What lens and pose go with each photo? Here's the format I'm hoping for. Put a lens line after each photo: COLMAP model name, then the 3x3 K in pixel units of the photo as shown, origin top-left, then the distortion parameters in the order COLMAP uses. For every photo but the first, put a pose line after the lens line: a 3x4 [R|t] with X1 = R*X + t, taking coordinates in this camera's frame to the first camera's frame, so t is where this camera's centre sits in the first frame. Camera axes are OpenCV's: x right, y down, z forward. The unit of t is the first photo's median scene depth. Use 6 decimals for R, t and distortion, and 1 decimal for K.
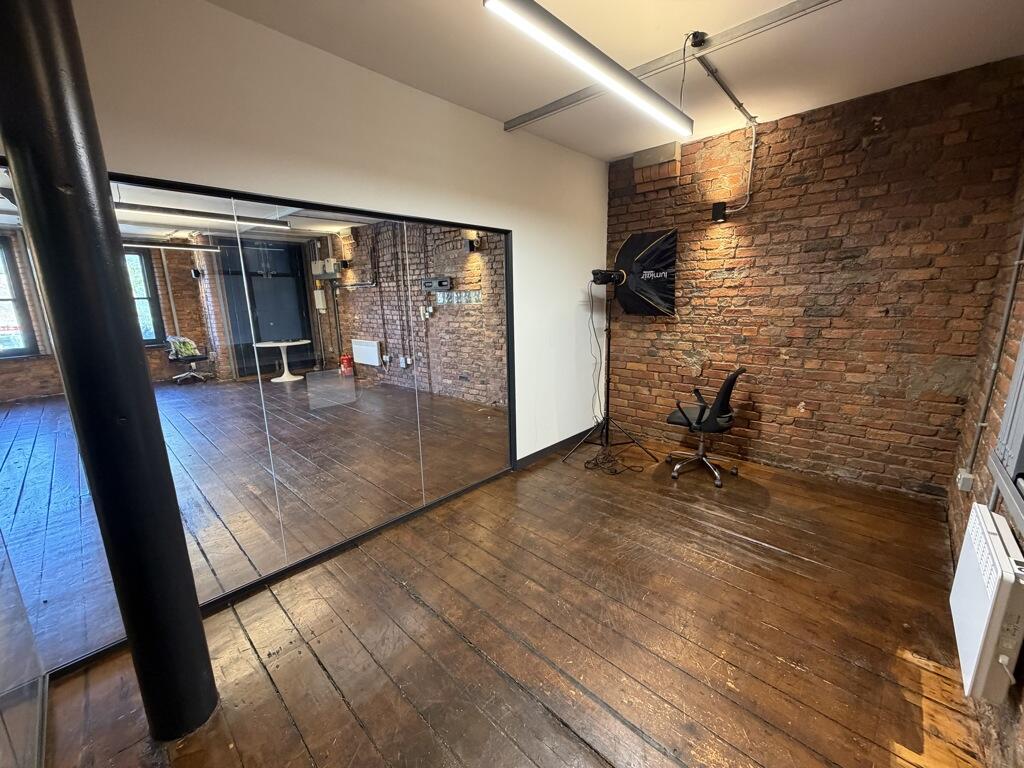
lens RADIAL K [[408.6, 0, 512.8], [0, 408.6, 384.3], [0, 0, 1]] dist [0.000621, 0.000030]
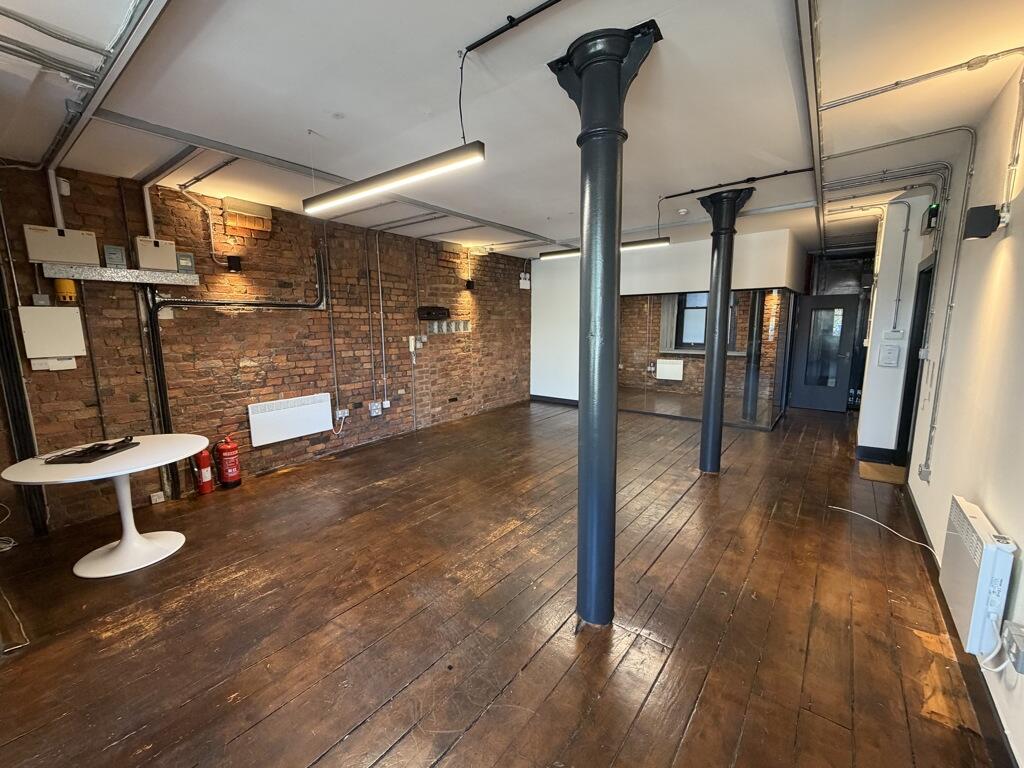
lens RADIAL K [[408.6, 0, 513.0], [0, 408.6, 384.1], [0, 0, 1]] dist [0.000621, 0.000030]
pose [[-0.068323, -0.130246, 0.989125, -1.208544], [0.219615, 0.965159, 0.142260, -0.176557], [-0.973191, 0.226947, -0.037338, 0.883309]]
